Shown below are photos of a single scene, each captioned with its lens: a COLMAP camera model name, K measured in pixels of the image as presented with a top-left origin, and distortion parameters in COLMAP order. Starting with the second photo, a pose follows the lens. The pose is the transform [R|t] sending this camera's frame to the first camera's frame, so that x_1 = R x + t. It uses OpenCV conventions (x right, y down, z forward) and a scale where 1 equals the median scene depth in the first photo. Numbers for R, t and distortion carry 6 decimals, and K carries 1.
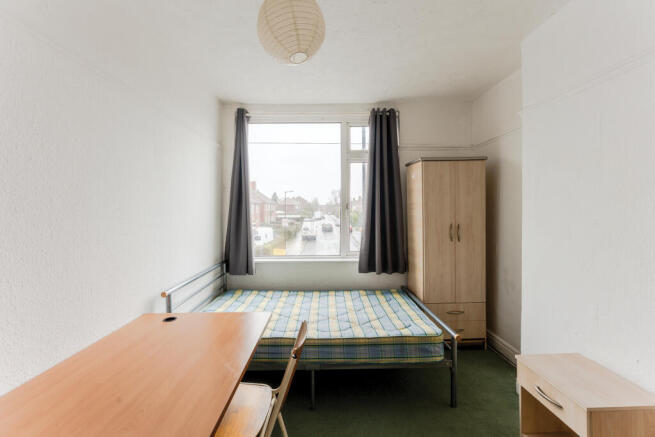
lens RADIAL K [[300.7, 0, 325.6], [0, 300.7, 213.3], [0, 0, 1]] dist [0.004585, 0.004809]
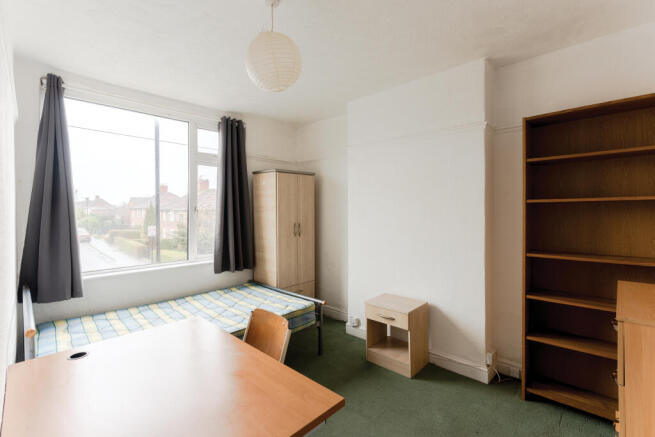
lens RADIAL K [[300.7, 0, 328.5], [0, 300.7, 216.3], [0, 0, 1]] dist [0.004585, 0.004809]
pose [[0.702406, -0.012521, 0.711666, -0.345553], [0.013539, 0.999899, 0.004230, 0.002532], [-0.711647, 0.006664, 0.702505, 0.002290]]
